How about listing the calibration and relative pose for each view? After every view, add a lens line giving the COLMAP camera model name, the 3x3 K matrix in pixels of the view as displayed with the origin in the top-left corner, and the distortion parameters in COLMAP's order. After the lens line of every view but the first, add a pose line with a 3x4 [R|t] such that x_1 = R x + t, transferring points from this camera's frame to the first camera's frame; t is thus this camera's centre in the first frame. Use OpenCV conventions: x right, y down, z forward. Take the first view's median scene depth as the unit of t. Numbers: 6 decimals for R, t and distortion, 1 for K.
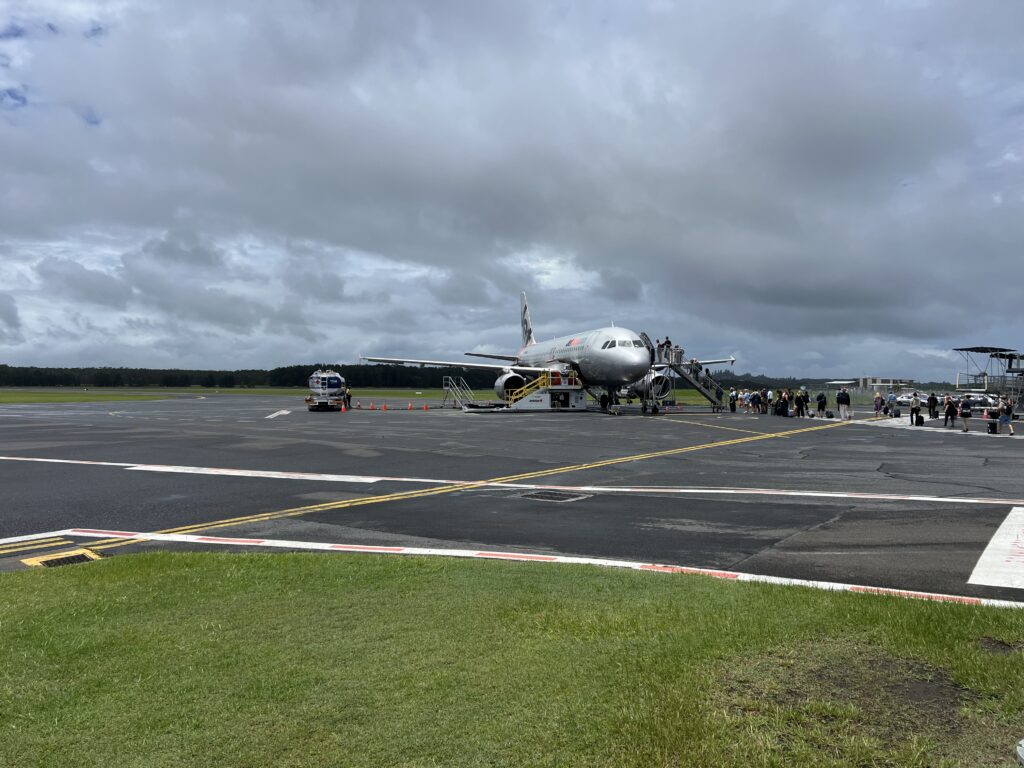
lens RADIAL K [[769.6, 0, 512.0], [0, 769.6, 384.0], [0, 0, 1]] dist [-0.000350, -0.000158]
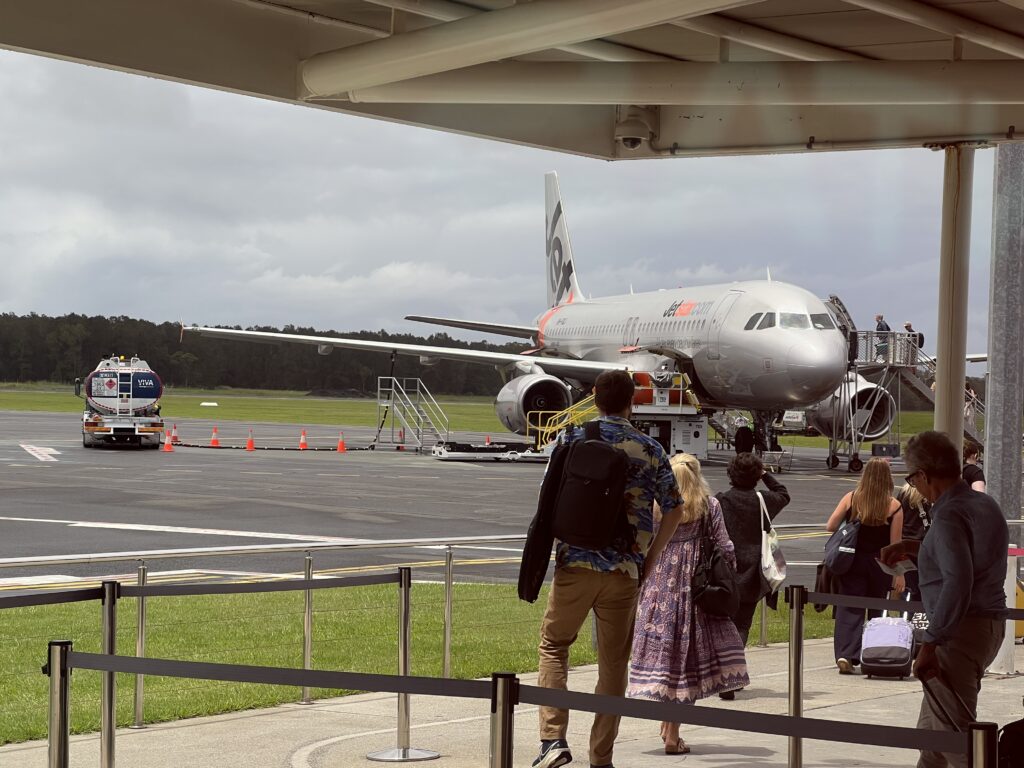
lens RADIAL K [[2366.7, 0, 512.0], [0, 2366.7, 384.0], [0, 0, 1]] dist [-0.473444, 0.072459]
pose [[0.999364, 0.025380, 0.025060, -0.052904], [-0.025410, 0.999677, 0.000885, -0.009666], [-0.025030, -0.001521, 0.999686, -0.375587]]
